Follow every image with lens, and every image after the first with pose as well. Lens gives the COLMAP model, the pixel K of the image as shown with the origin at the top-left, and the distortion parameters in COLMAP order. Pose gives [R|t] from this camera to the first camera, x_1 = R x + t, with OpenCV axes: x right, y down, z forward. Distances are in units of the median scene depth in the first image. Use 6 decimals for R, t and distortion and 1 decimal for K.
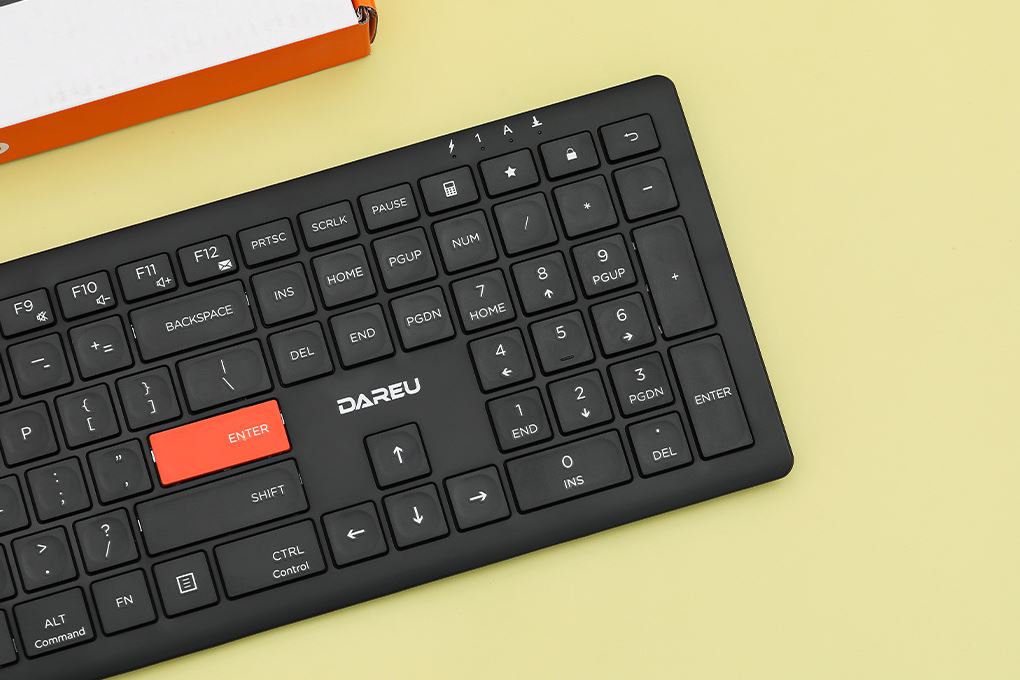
lens RADIAL K [[3576.3, 0, 501.8], [0, 3576.3, 341.2], [0, 0, 1]] dist [-0.001173, 0.000000]
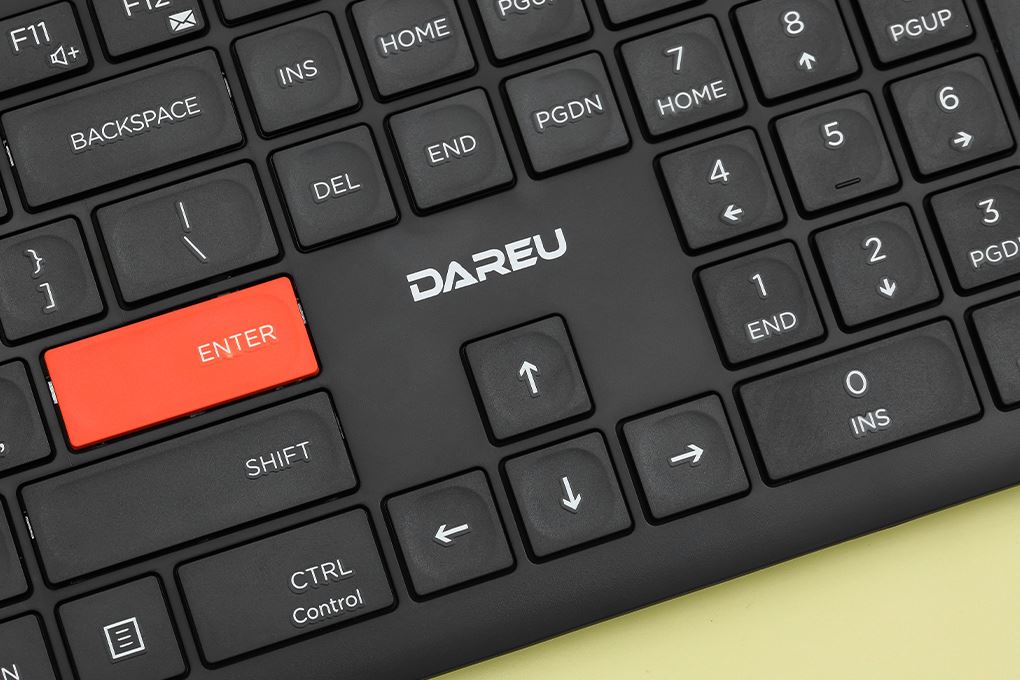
lens RADIAL K [[3576.3, 0, 512.8], [0, 3576.3, 339.3], [0, 0, 1]] dist [-0.001173, 0.000000]
pose [[0.999474, -0.024709, 0.021005, -0.041805], [0.024454, 0.999626, 0.012270, 0.019857], [-0.021300, -0.011750, 0.999704, 0.482894]]
